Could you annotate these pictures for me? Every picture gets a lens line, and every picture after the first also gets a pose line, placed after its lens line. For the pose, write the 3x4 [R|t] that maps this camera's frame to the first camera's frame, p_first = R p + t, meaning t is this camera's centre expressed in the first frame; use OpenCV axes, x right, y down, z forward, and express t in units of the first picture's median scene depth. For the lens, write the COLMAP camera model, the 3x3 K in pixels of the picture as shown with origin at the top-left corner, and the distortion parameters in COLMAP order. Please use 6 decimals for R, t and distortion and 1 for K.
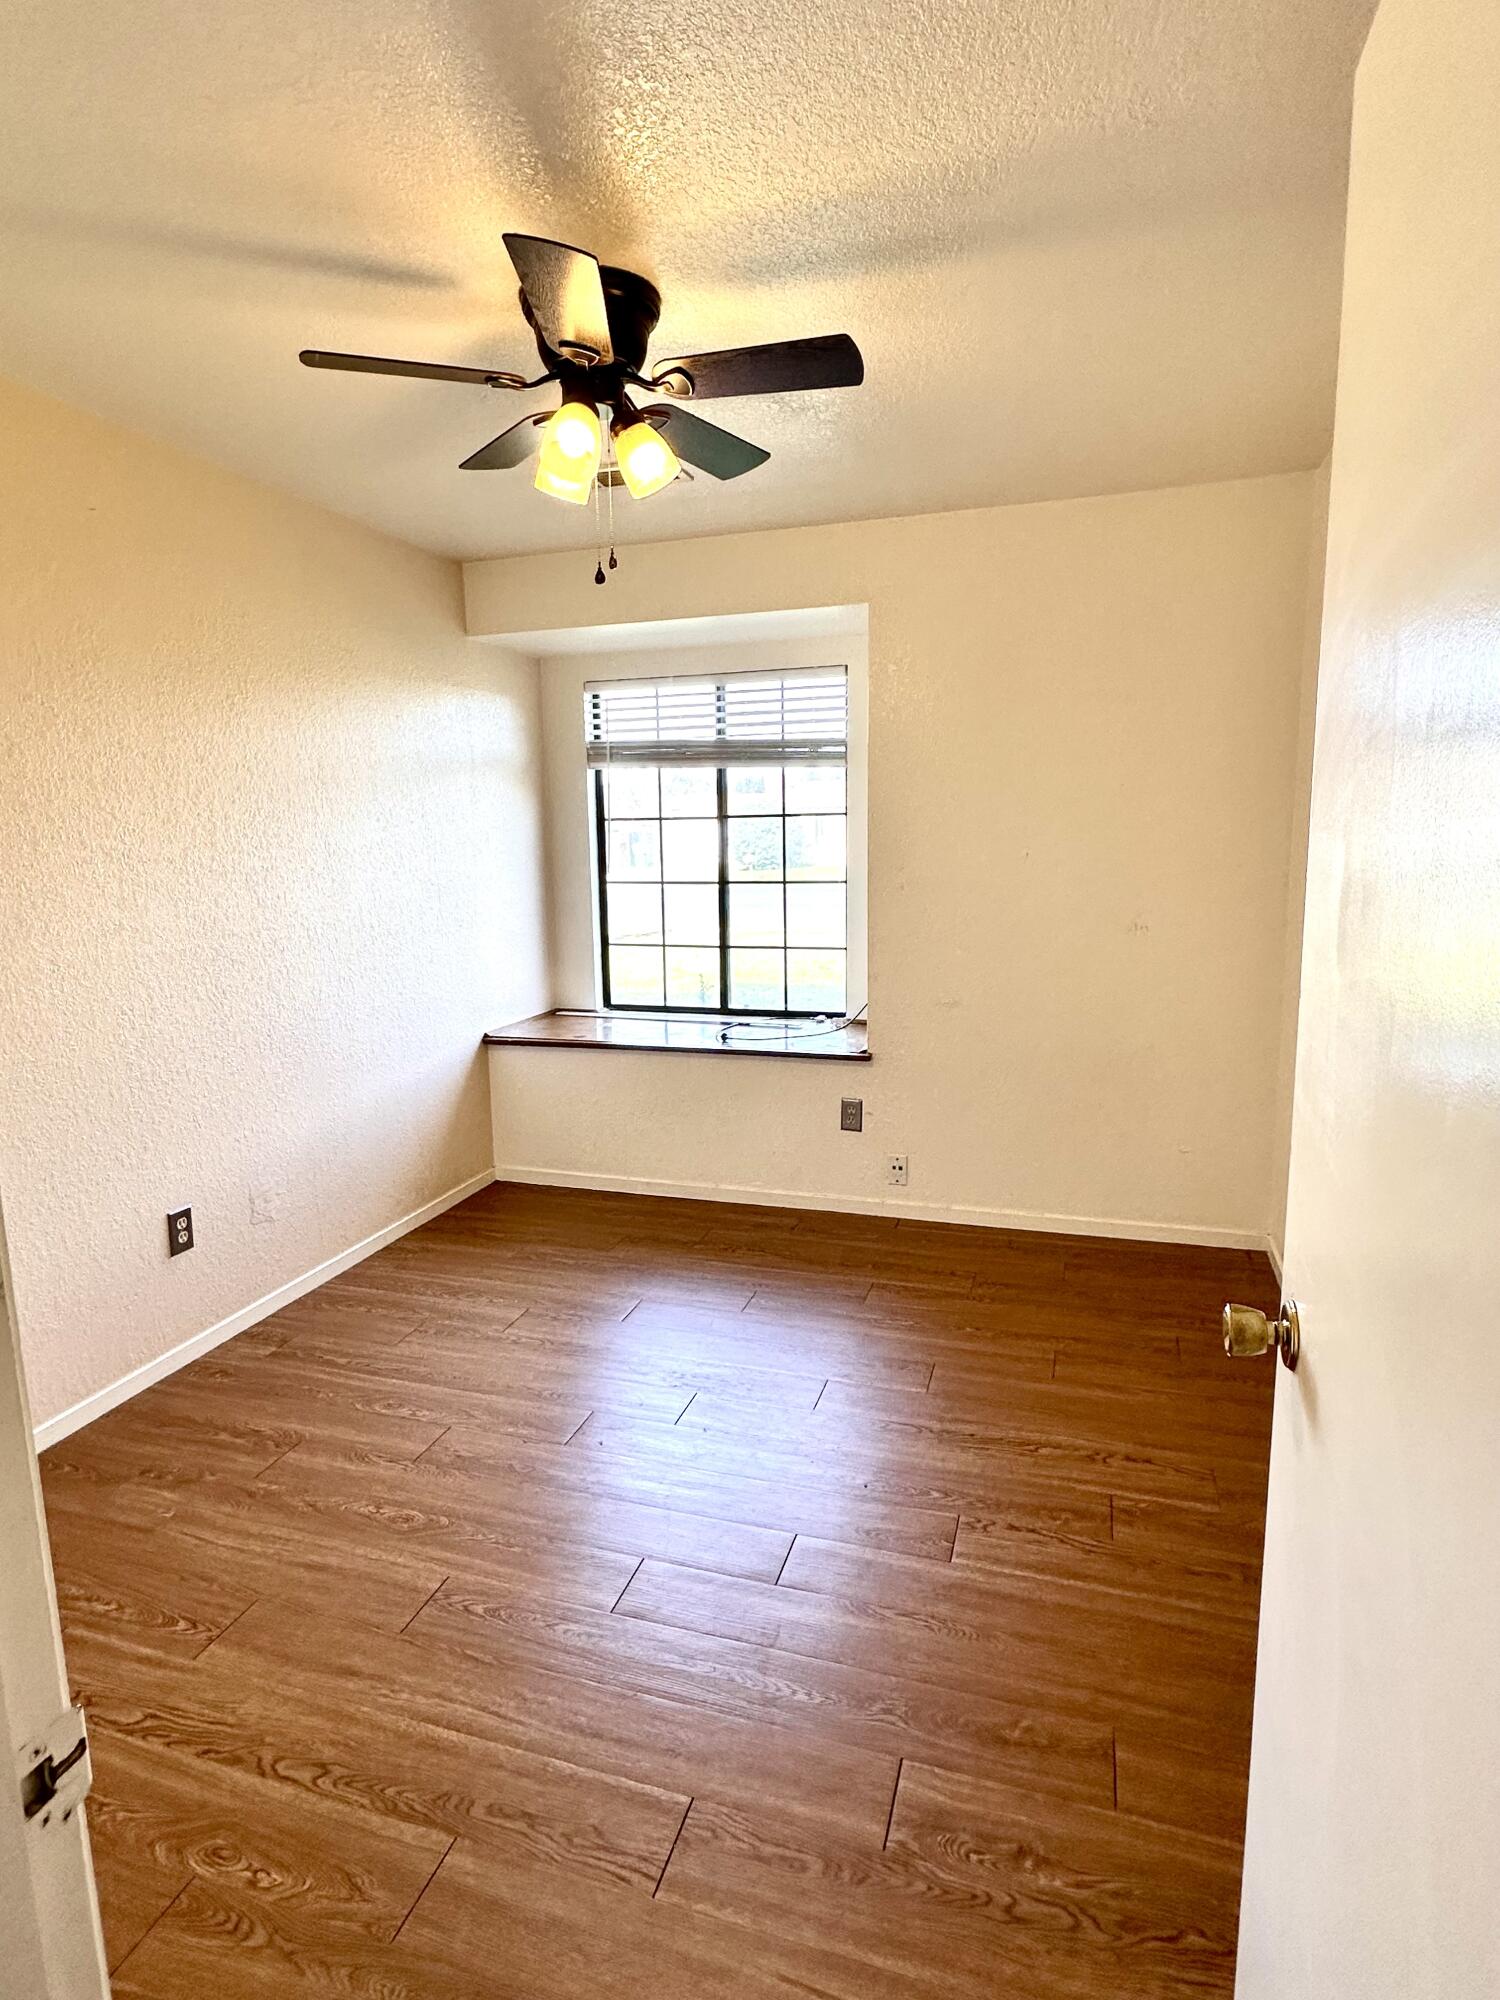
lens RADIAL K [[1069.4, 0, 745.5], [0, 1069.4, 999.4], [0, 0, 1]] dist [-0.004758, 0.001785]
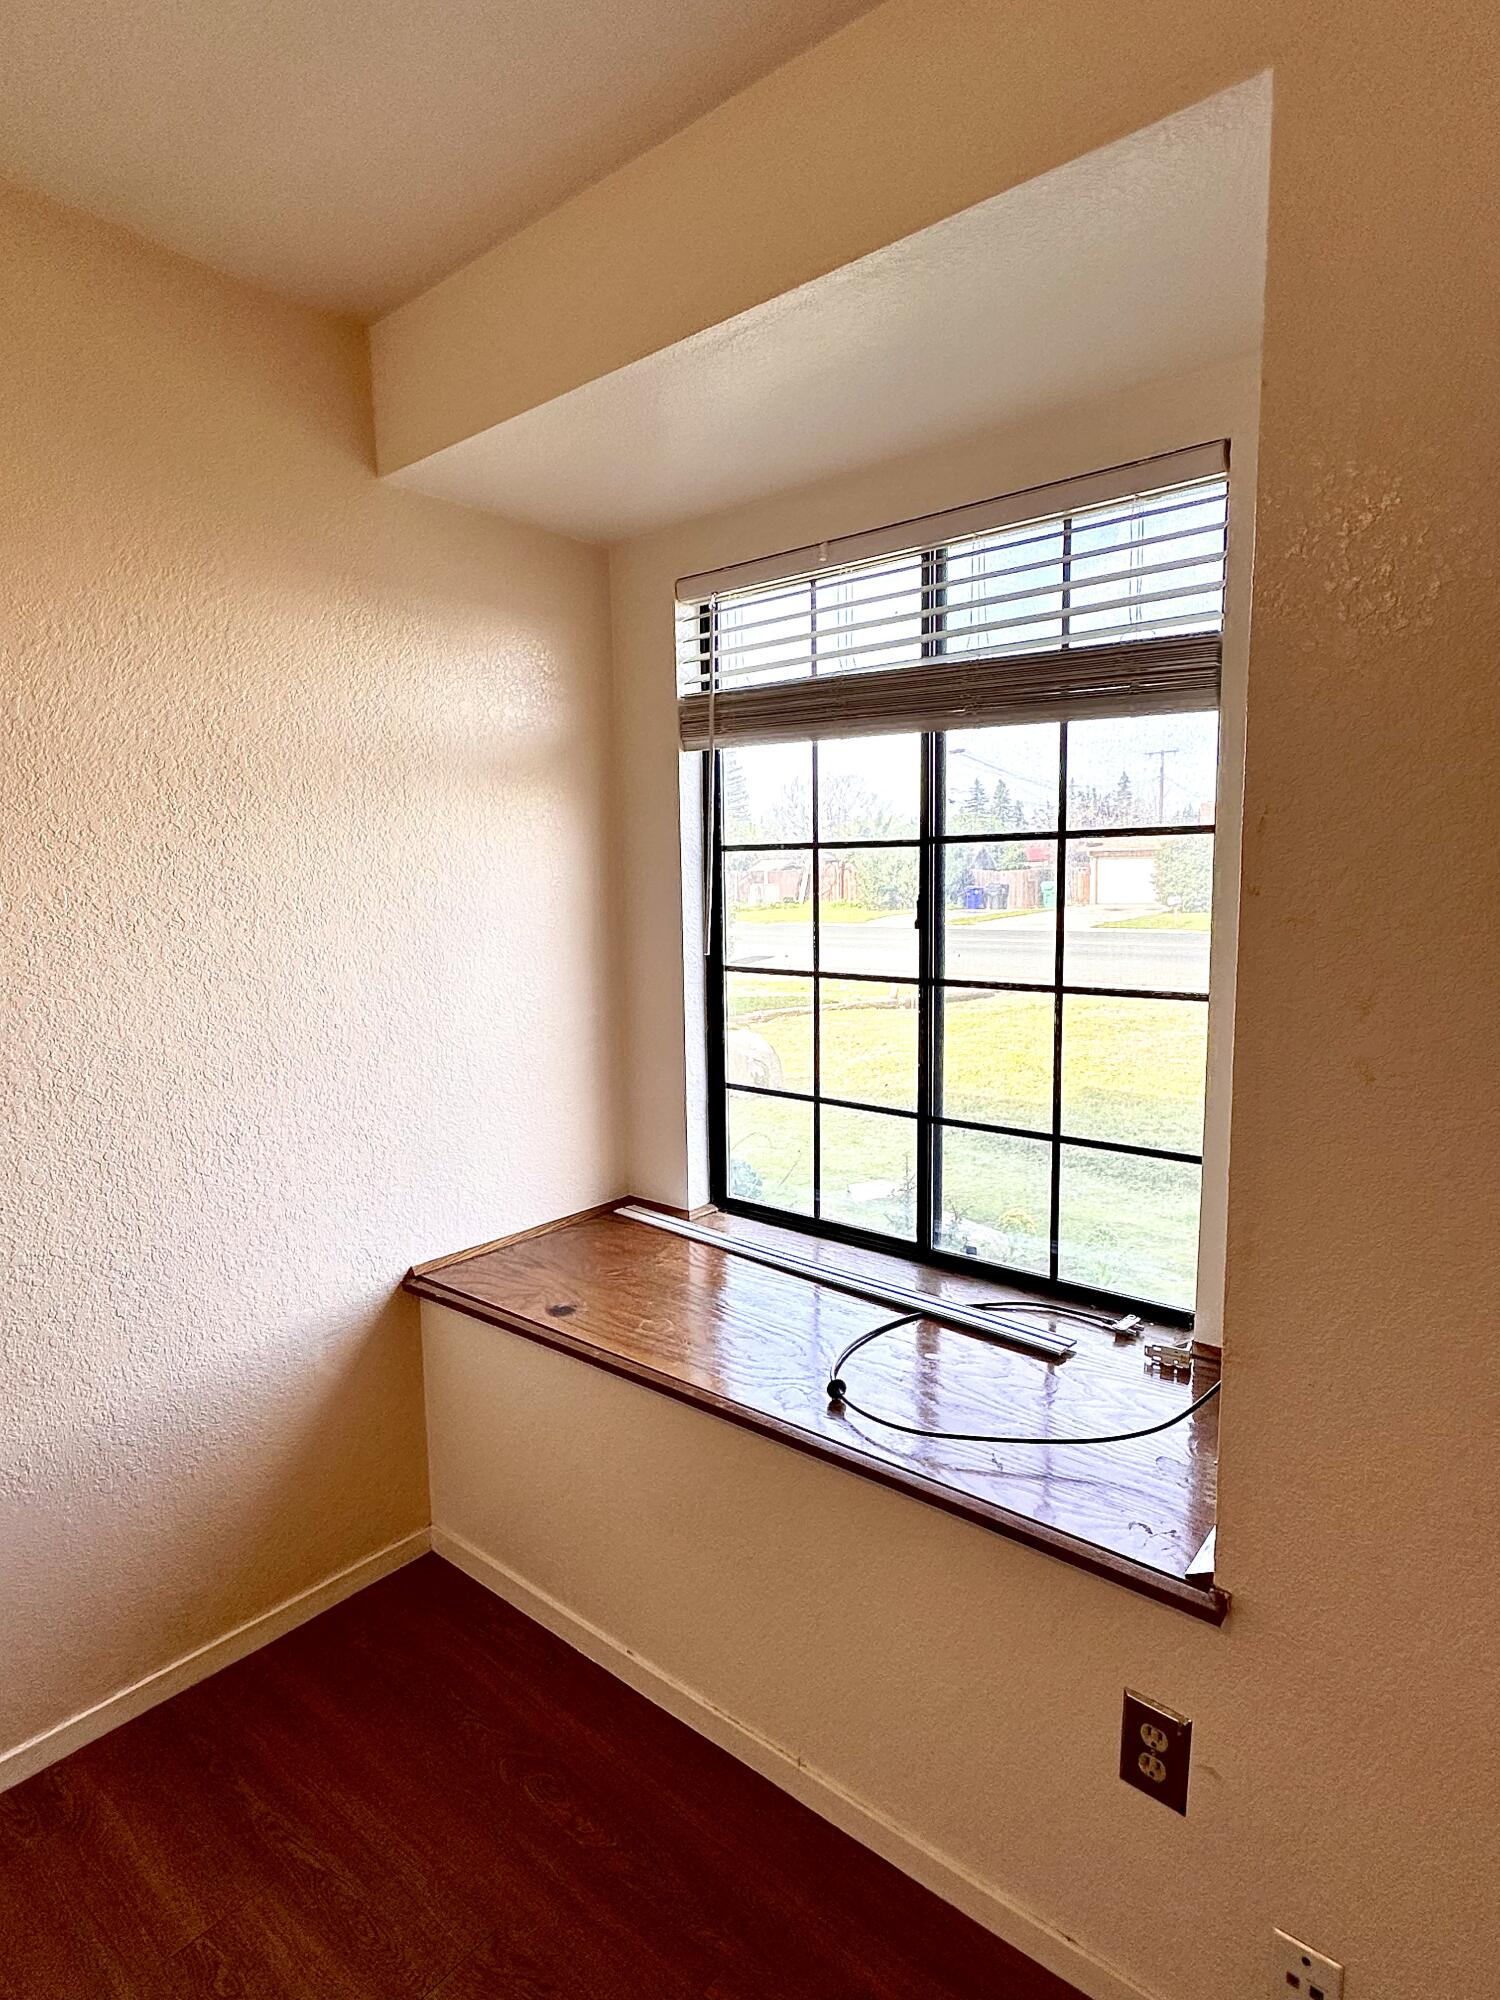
lens RADIAL K [[1091.1, 0, 724.1], [0, 1091.1, 992.7], [0, 0, 1]] dist [0.000436, 0.000408]
pose [[0.918987, 0.051324, -0.390932, 0.086492], [-0.061458, 0.998019, -0.013447, -0.099029], [0.389468, 0.036383, 0.920321, 0.565650]]
